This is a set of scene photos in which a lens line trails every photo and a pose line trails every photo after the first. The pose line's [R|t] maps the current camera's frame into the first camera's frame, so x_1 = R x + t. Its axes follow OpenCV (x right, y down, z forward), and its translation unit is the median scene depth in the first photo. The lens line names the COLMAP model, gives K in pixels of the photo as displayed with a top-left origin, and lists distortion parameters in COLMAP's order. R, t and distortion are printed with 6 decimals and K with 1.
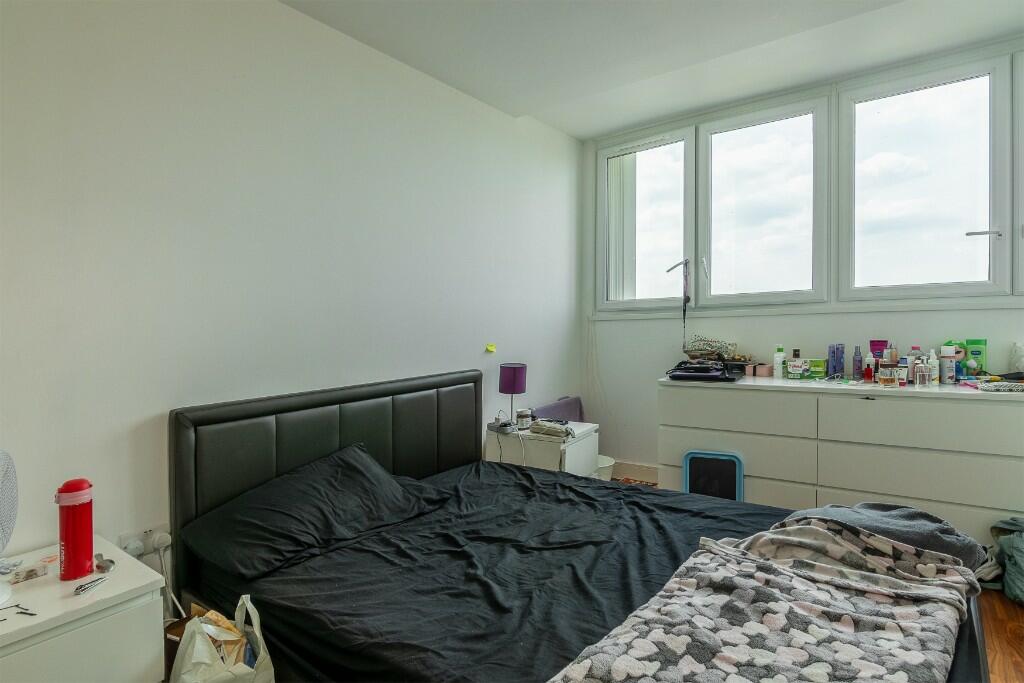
lens RADIAL K [[525.1, 0, 512.0], [0, 525.1, 341.5], [0, 0, 1]] dist [-0.005413, -0.000267]
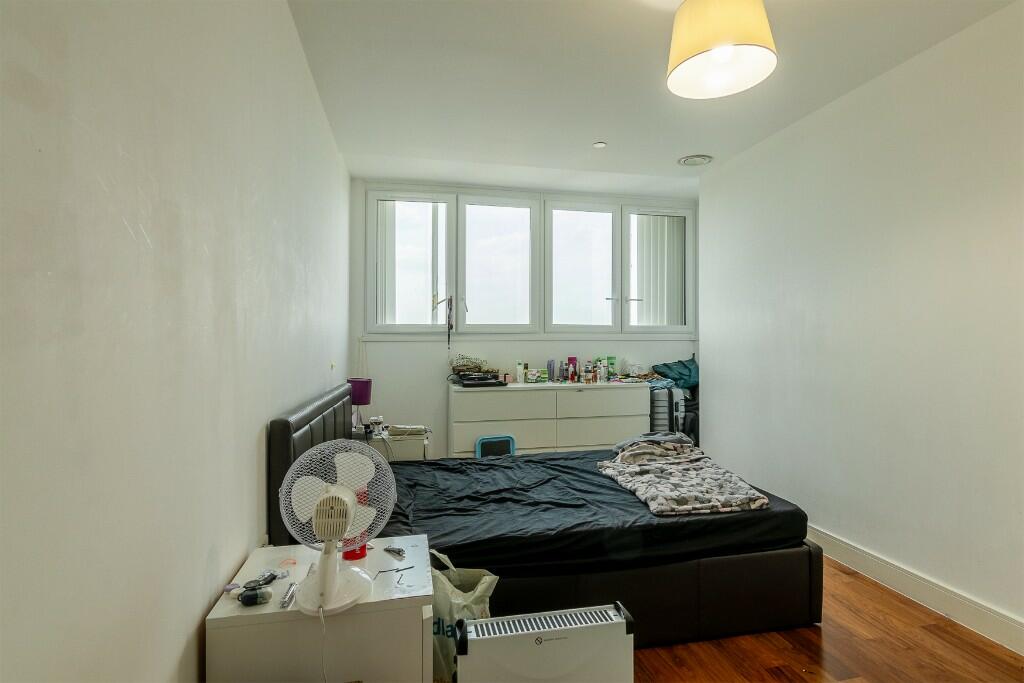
lens RADIAL K [[533.2, 0, 528.6], [0, 533.2, 368.9], [0, 0, 1]] dist [-0.001978, -0.000112]
pose [[0.663612, -0.015486, 0.747916, -0.633812], [0.011952, 0.999878, 0.010098, 0.015712], [-0.747981, 0.002238, 0.663716, -0.022686]]
